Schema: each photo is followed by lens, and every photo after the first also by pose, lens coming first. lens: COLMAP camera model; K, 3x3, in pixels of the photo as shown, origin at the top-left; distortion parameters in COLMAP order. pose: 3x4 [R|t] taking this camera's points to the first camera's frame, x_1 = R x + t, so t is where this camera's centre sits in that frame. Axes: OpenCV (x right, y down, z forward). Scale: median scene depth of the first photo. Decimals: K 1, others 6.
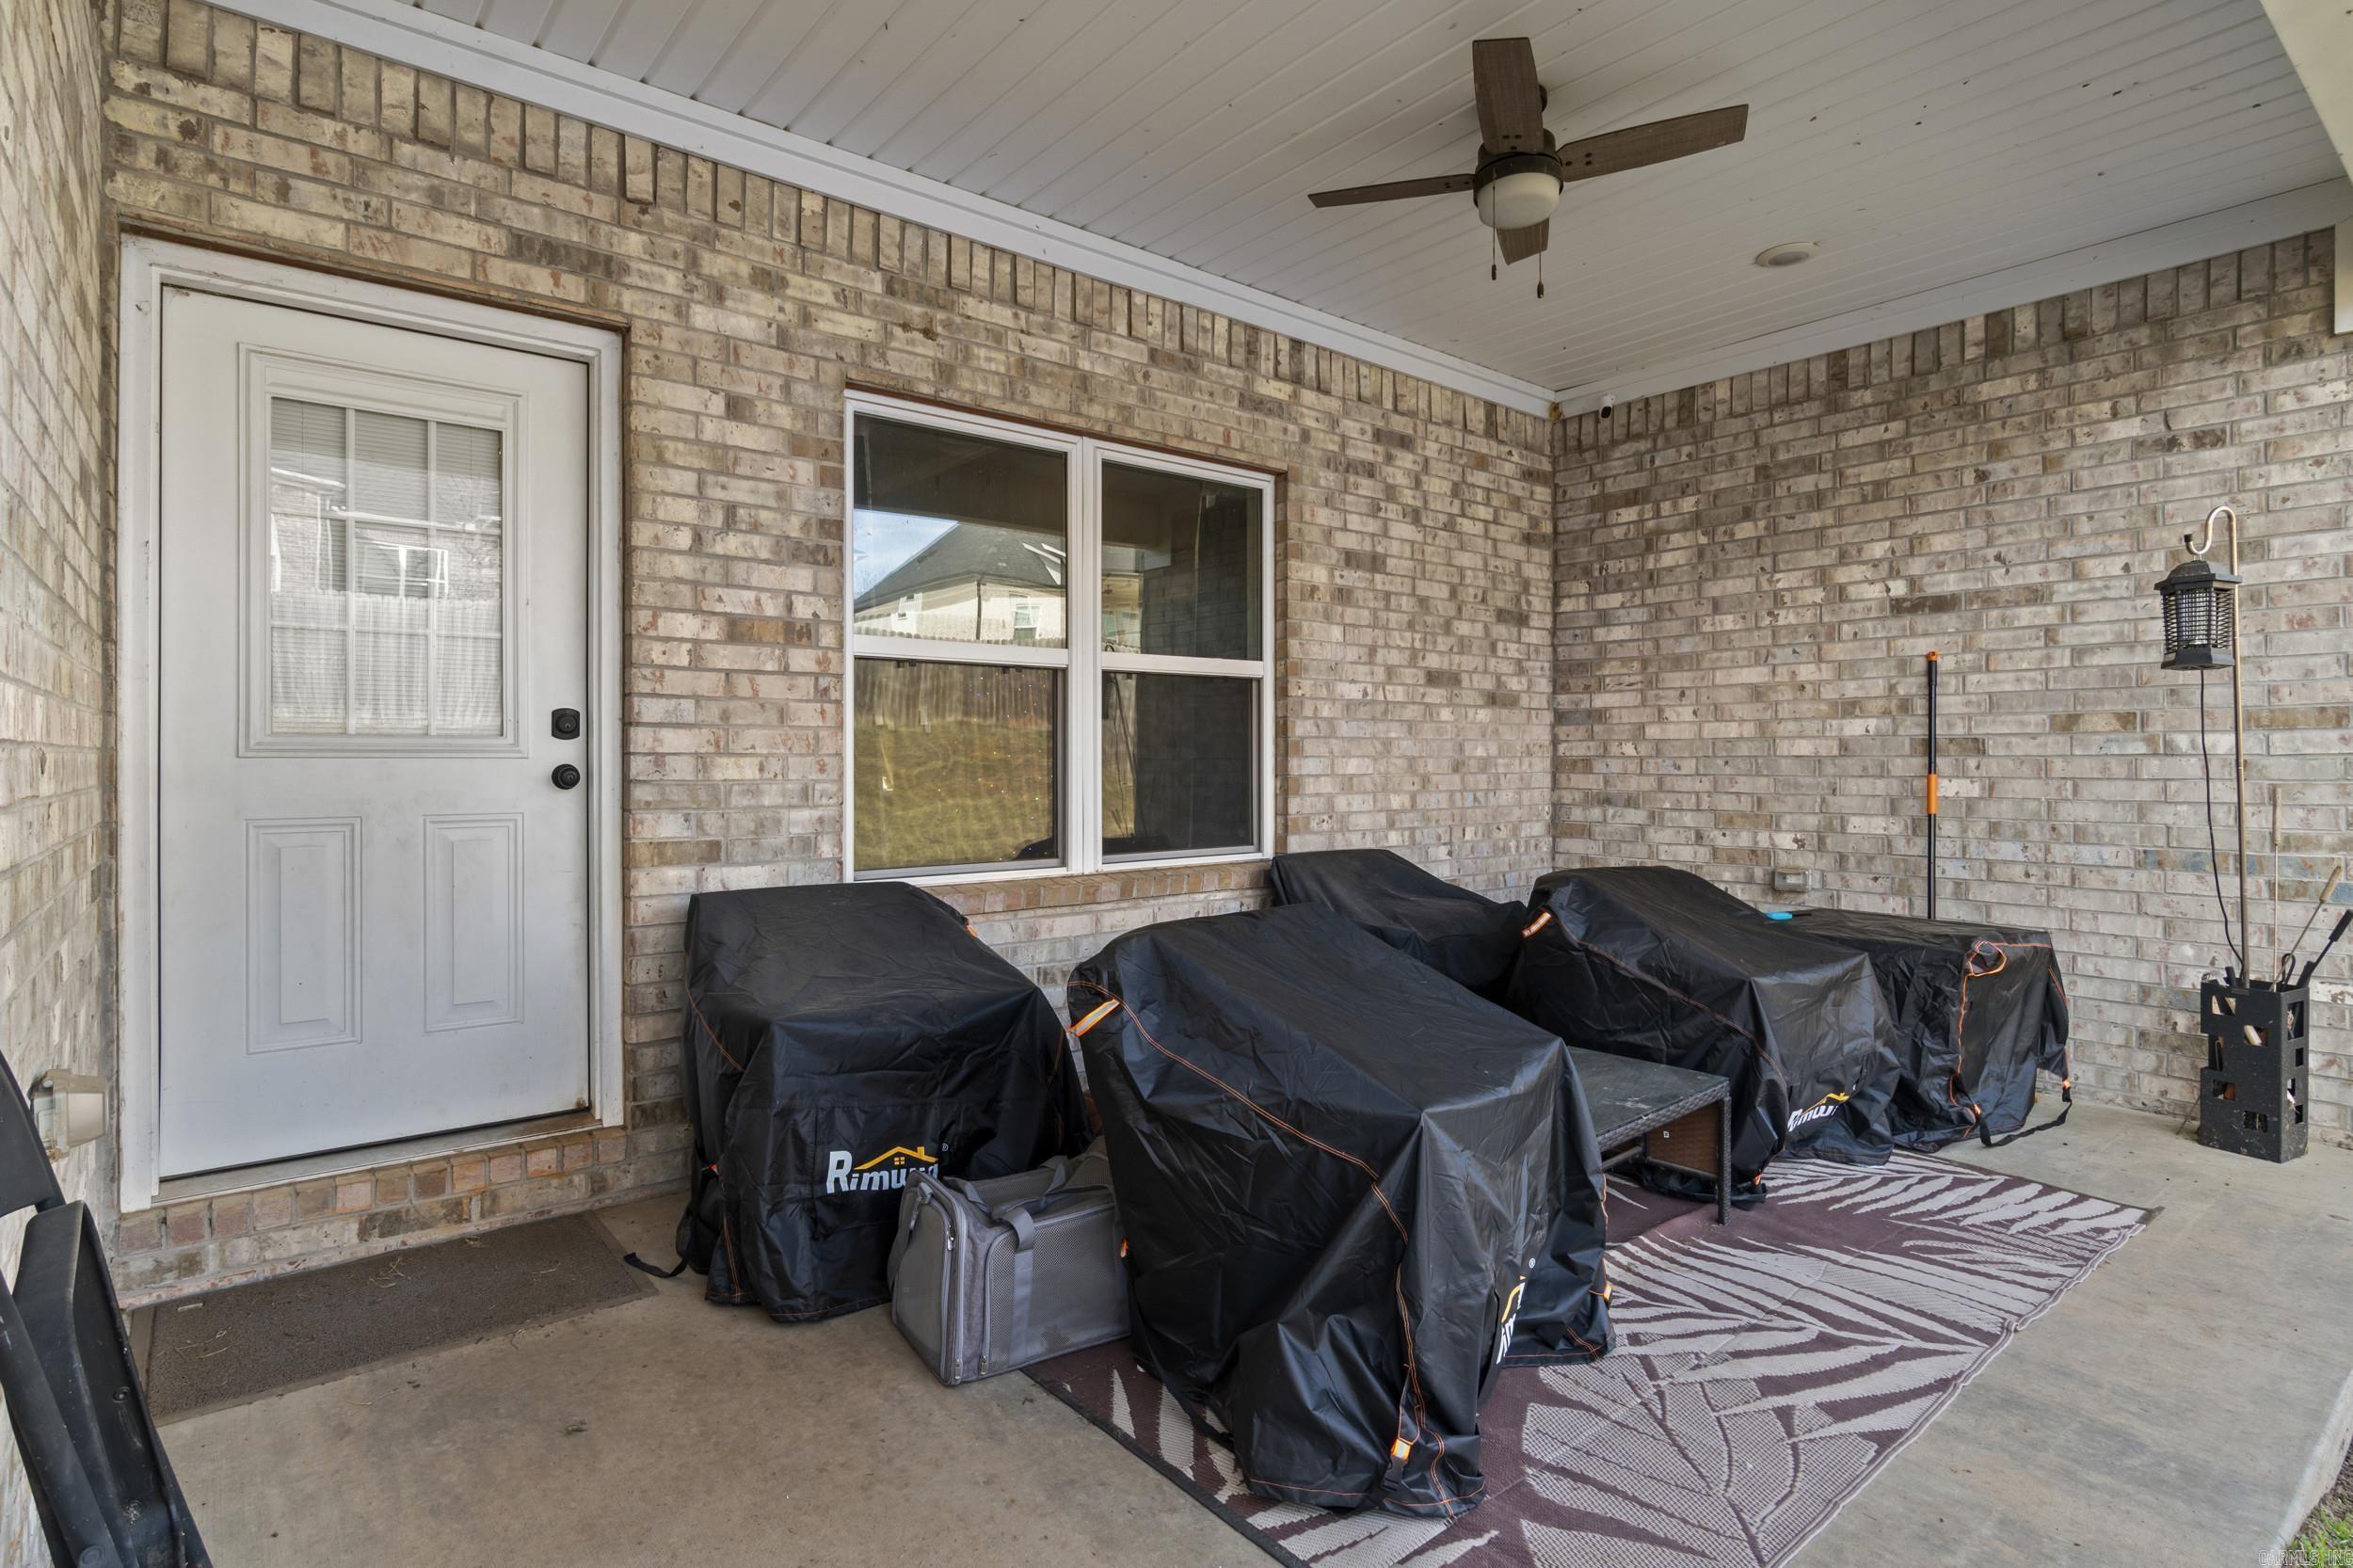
lens RADIAL K [[1196.3, 0, 1172.0], [0, 1196.3, 745.7], [0, 0, 1]] dist [-0.007296, 0.002435]
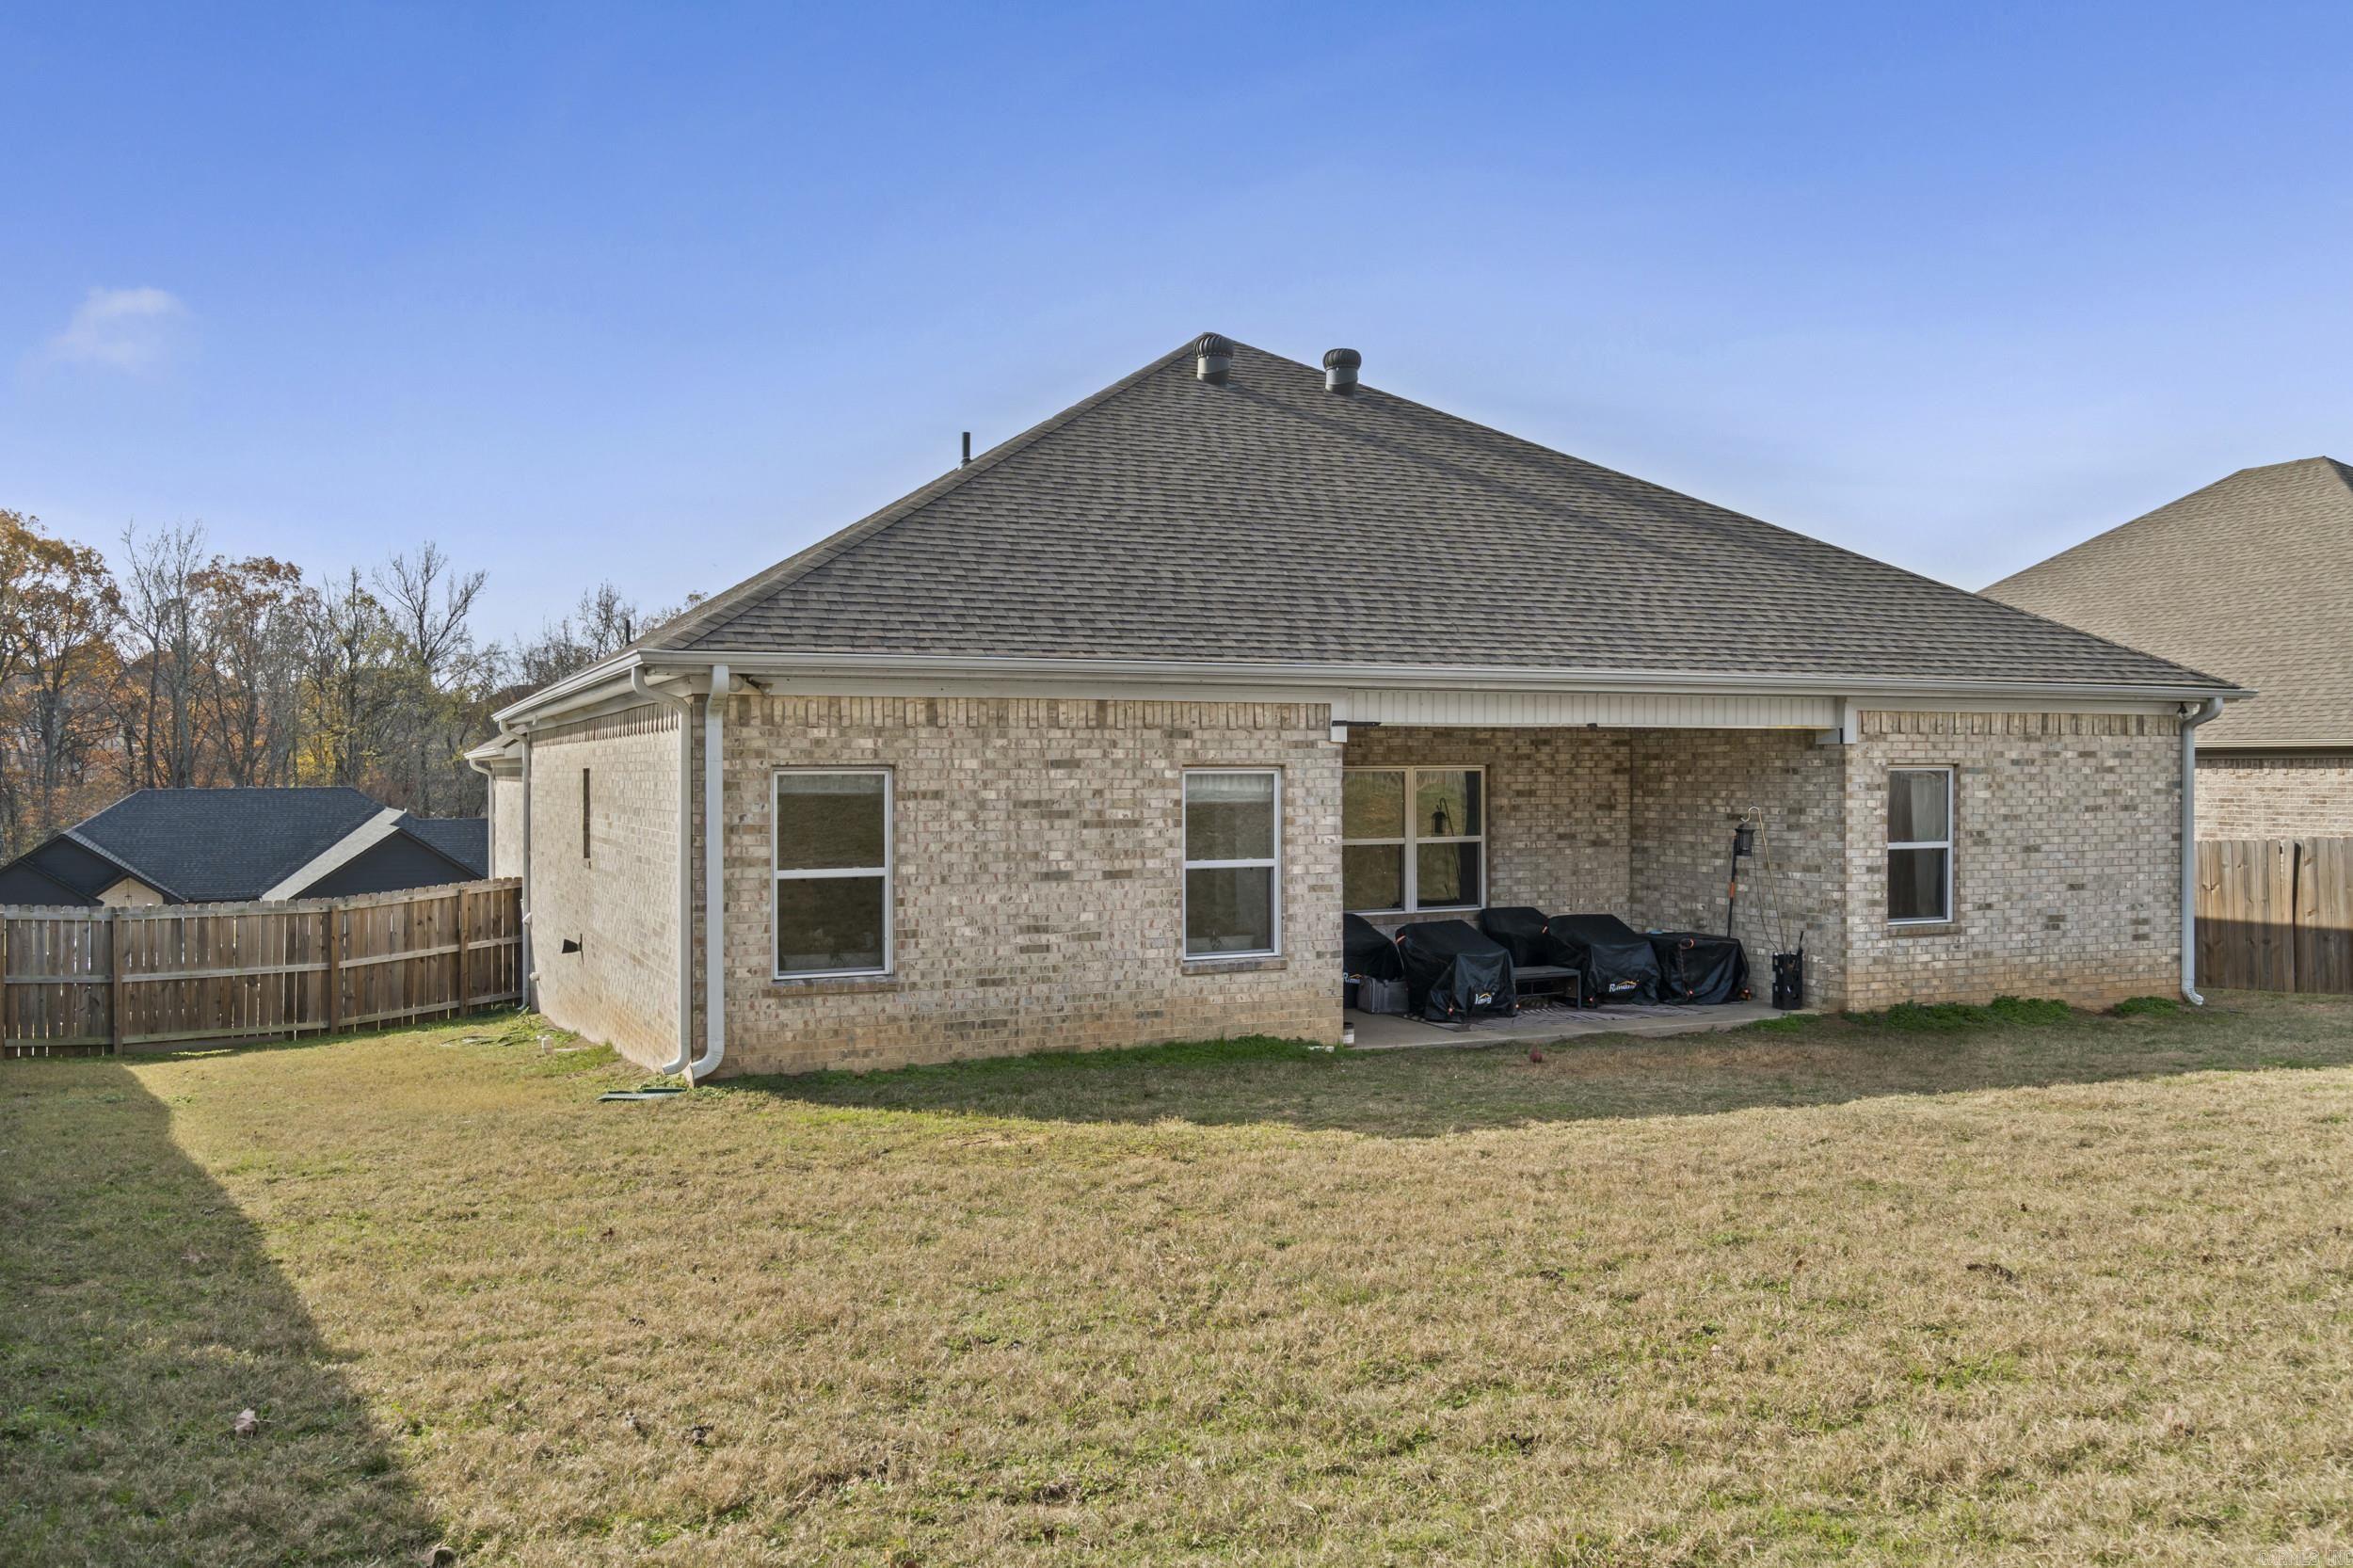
lens RADIAL K [[1783.1, 0, 1178.2], [0, 1783.1, 787.9], [0, 0, 1]] dist [0.002293, 0.000460]
pose [[0.965588, 0.000643, -0.260074, 0.432667], [0.005238, 0.999746, 0.021919, -0.252714], [0.260022, -0.022527, 0.965340, -2.842363]]
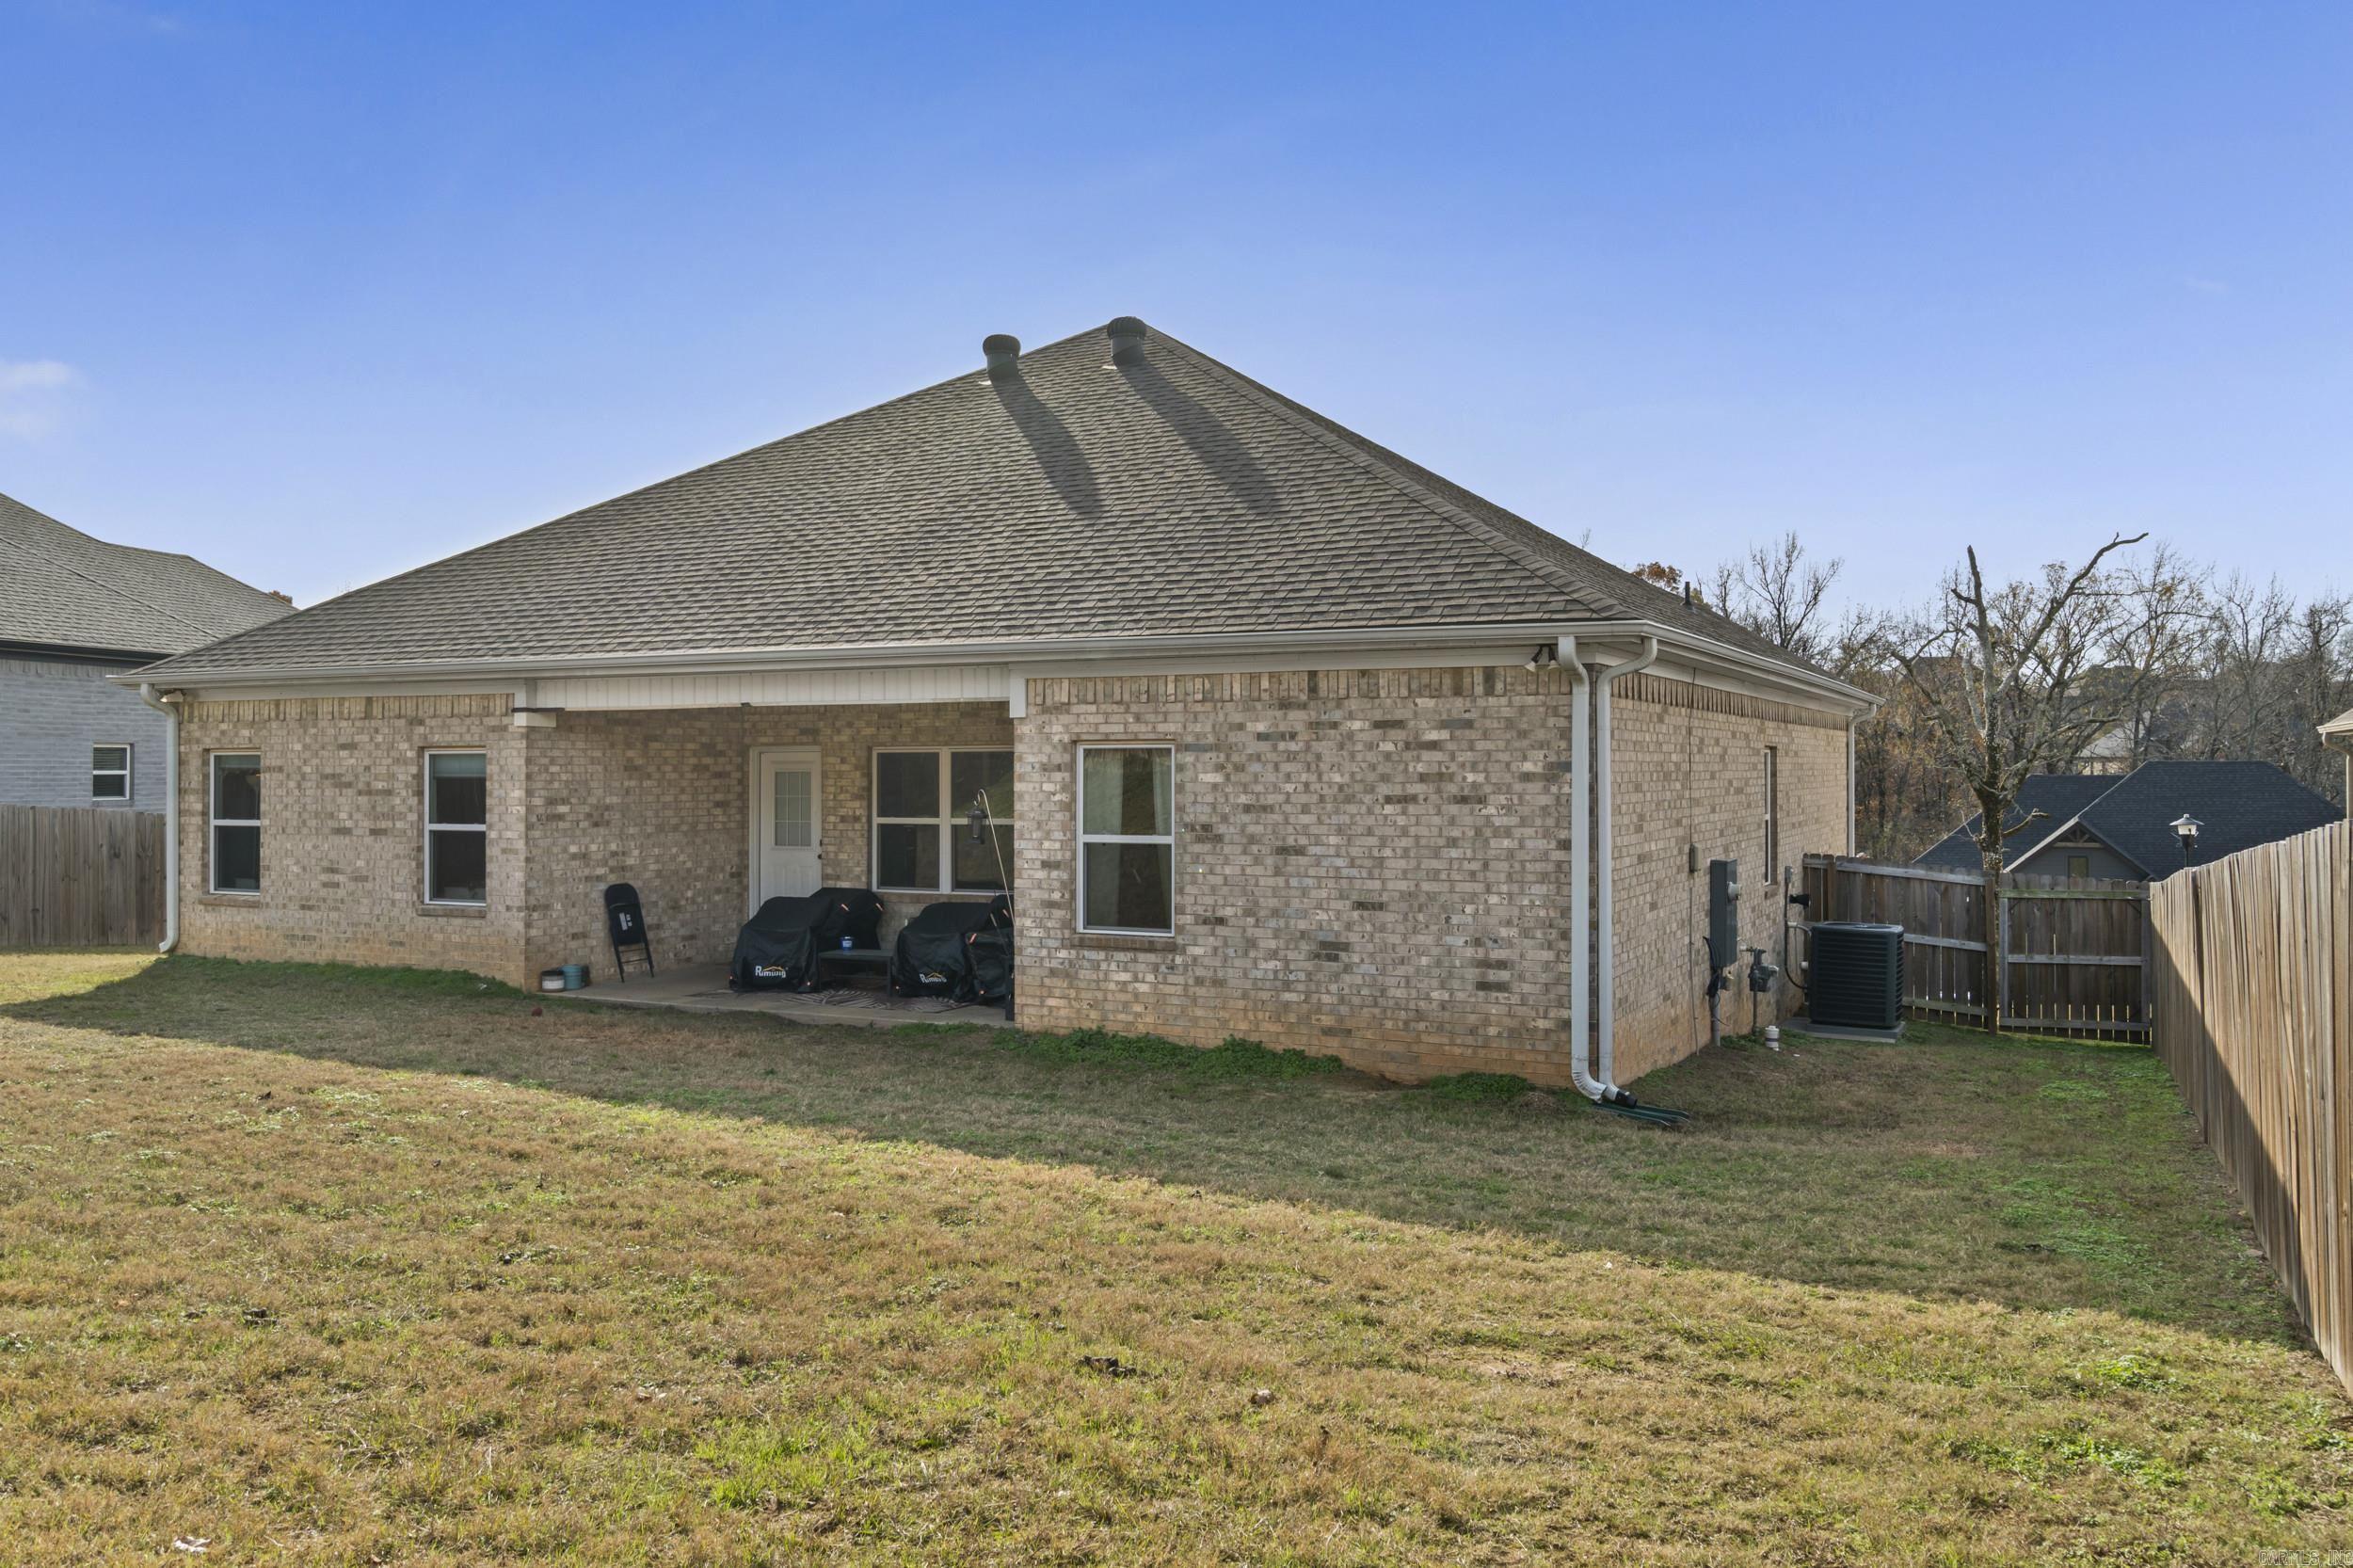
lens RADIAL K [[1795.7, 0, 1174.7], [0, 1795.7, 761.8], [0, 0, 1]] dist [0.003749, 0.000969]
pose [[0.418030, -0.001207, -0.908432, 3.510740], [0.014053, 0.999888, 0.005138, -0.195450], [0.908324, -0.014914, 0.418001, -0.285629]]
